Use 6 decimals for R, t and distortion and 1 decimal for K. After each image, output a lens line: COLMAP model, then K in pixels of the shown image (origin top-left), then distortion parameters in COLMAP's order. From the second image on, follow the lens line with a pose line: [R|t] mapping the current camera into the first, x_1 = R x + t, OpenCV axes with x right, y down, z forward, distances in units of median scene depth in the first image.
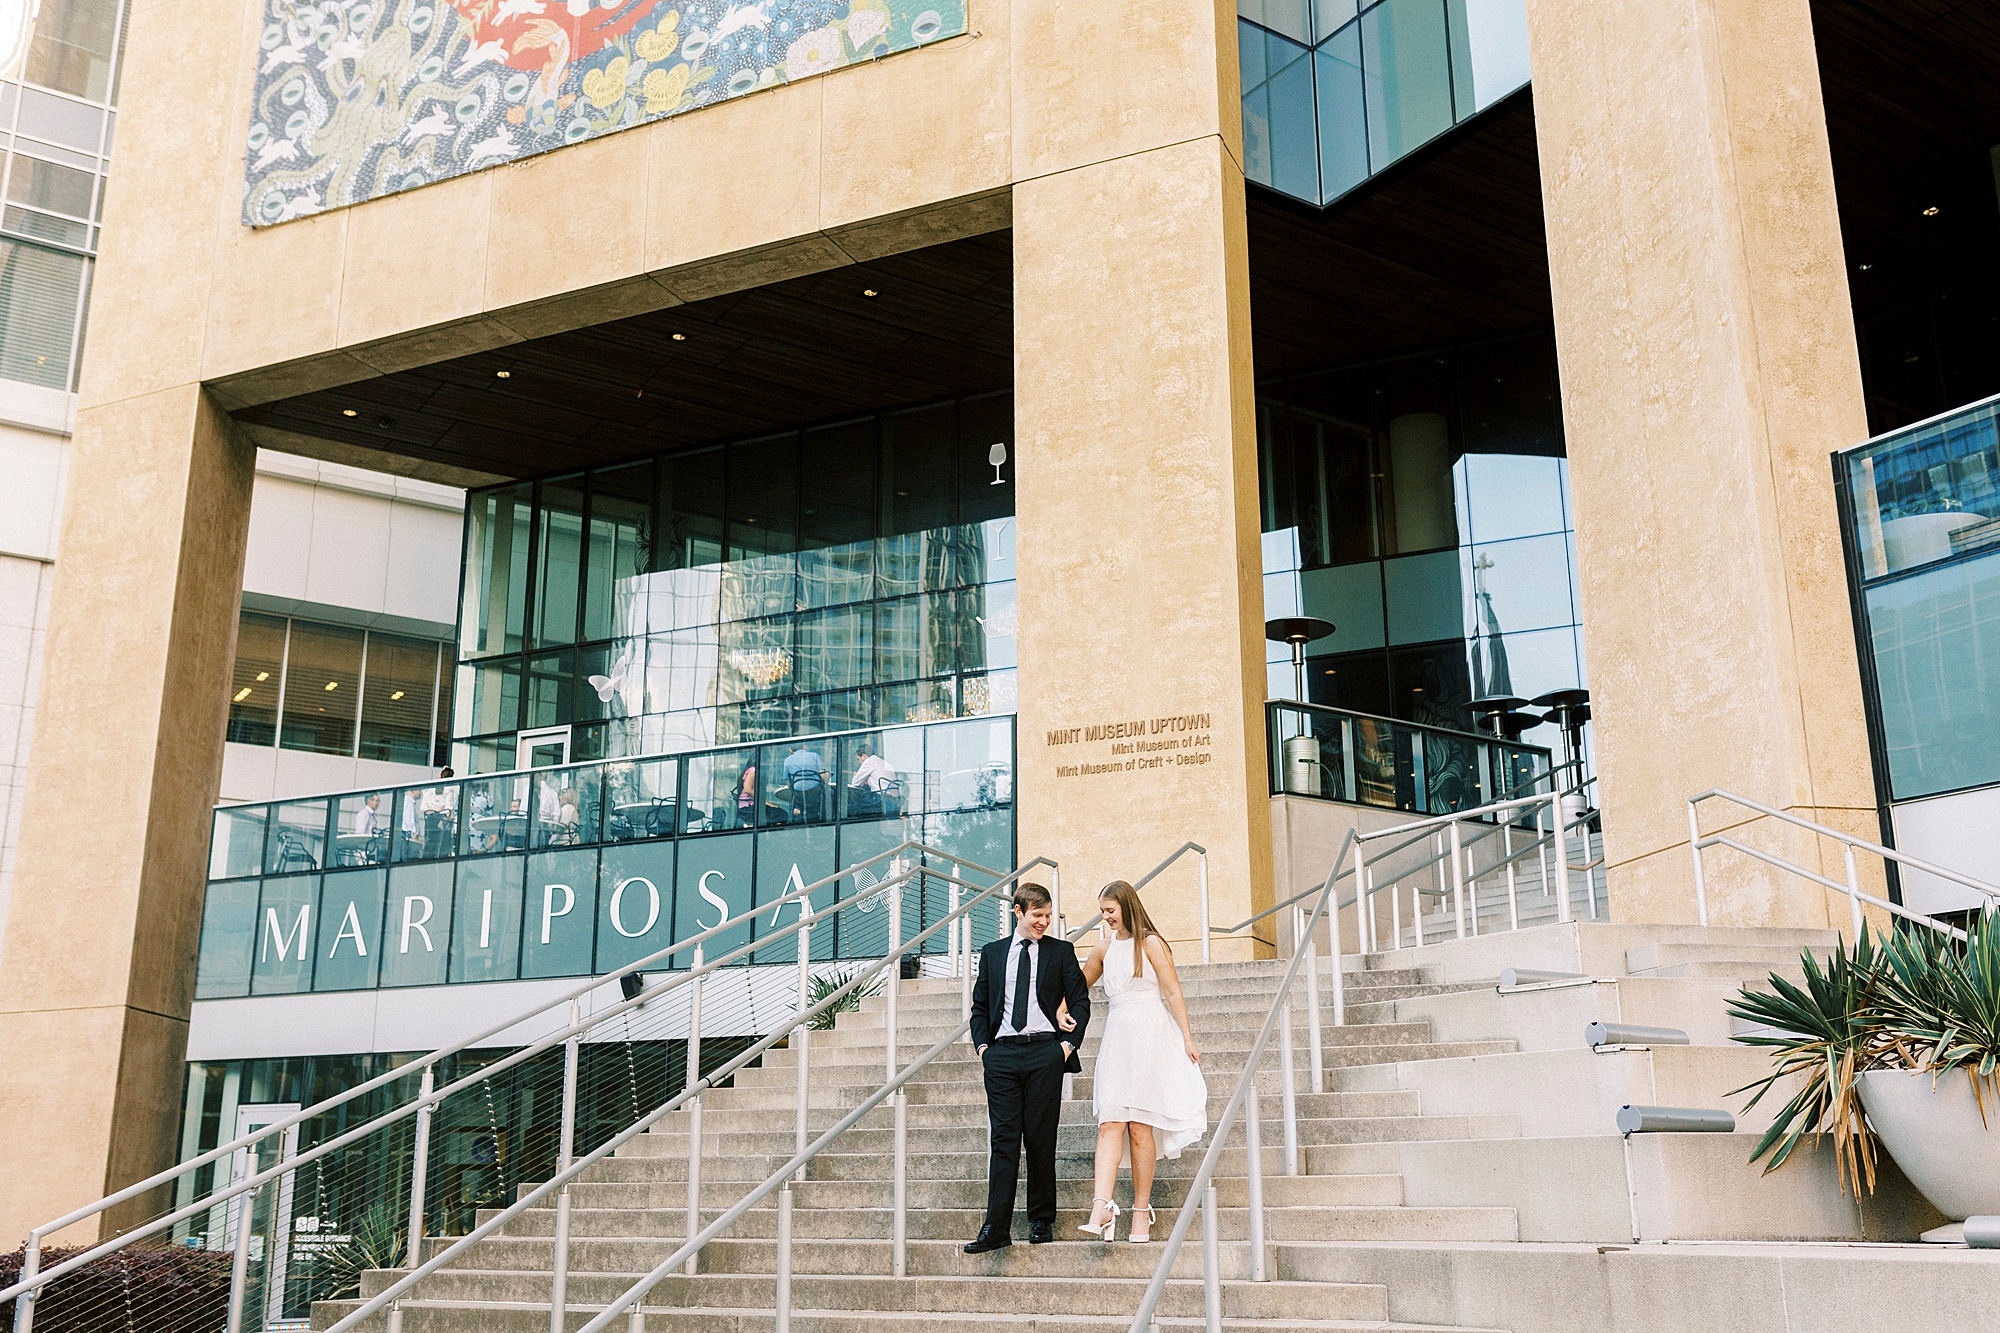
lens RADIAL K [[1894.0, 0, 1000.0], [0, 1894.0, 666.5], [0, 0, 1]] dist [0.010992, 0.000445]
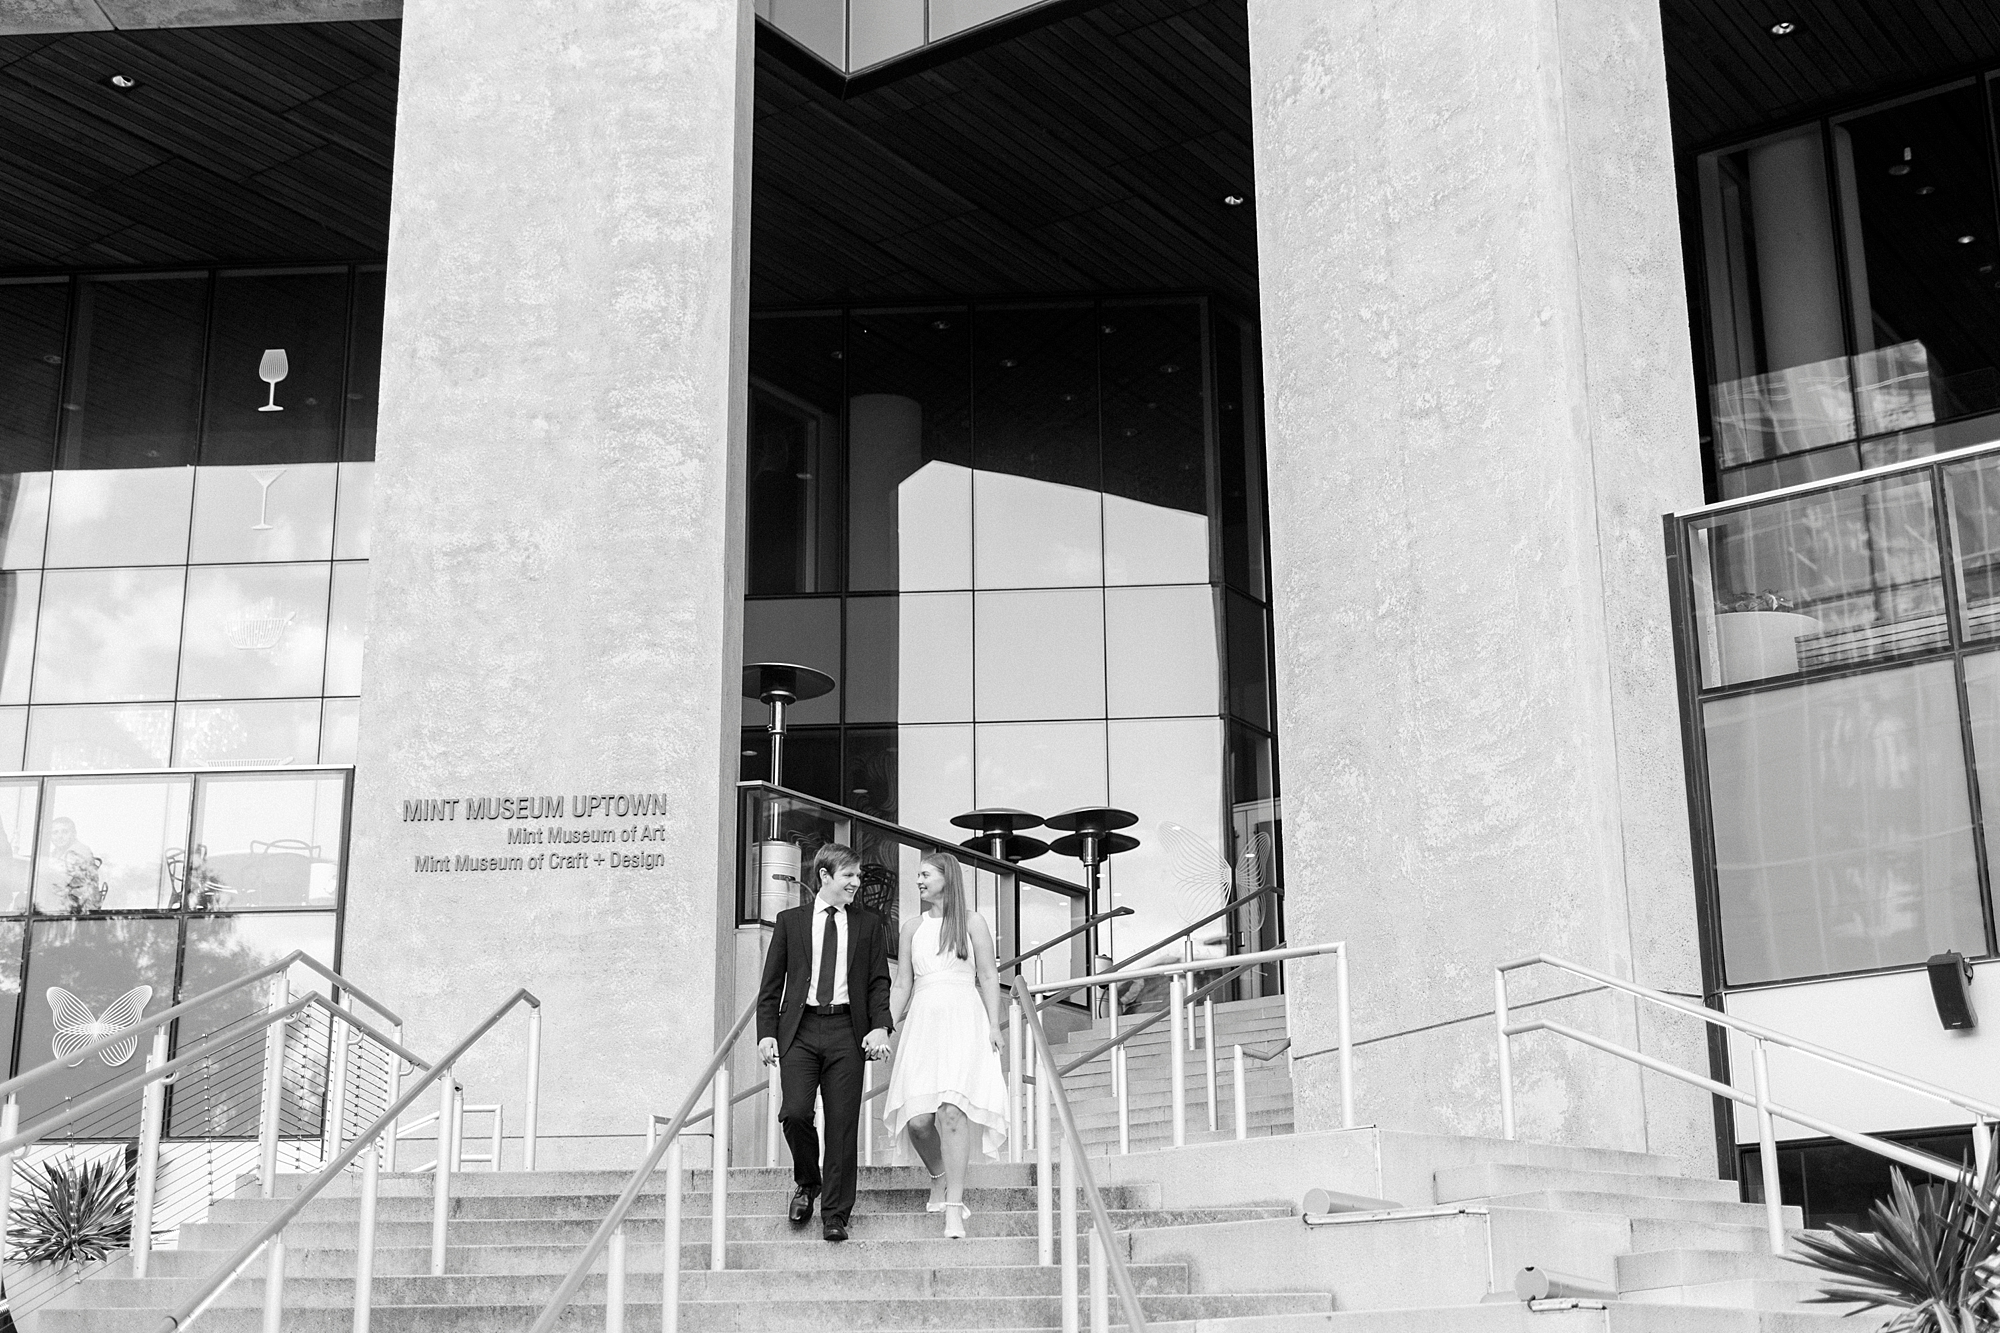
lens RADIAL K [[2780.6, 0, 1000.0], [0, 2780.6, 666.5], [0, 0, 1]] dist [0.004281, -0.019669]
pose [[0.932635, 0.105833, 0.344950, -0.120962], [-0.094684, 0.994298, -0.049061, 0.017088], [-0.348175, 0.013095, 0.937338, 0.047304]]
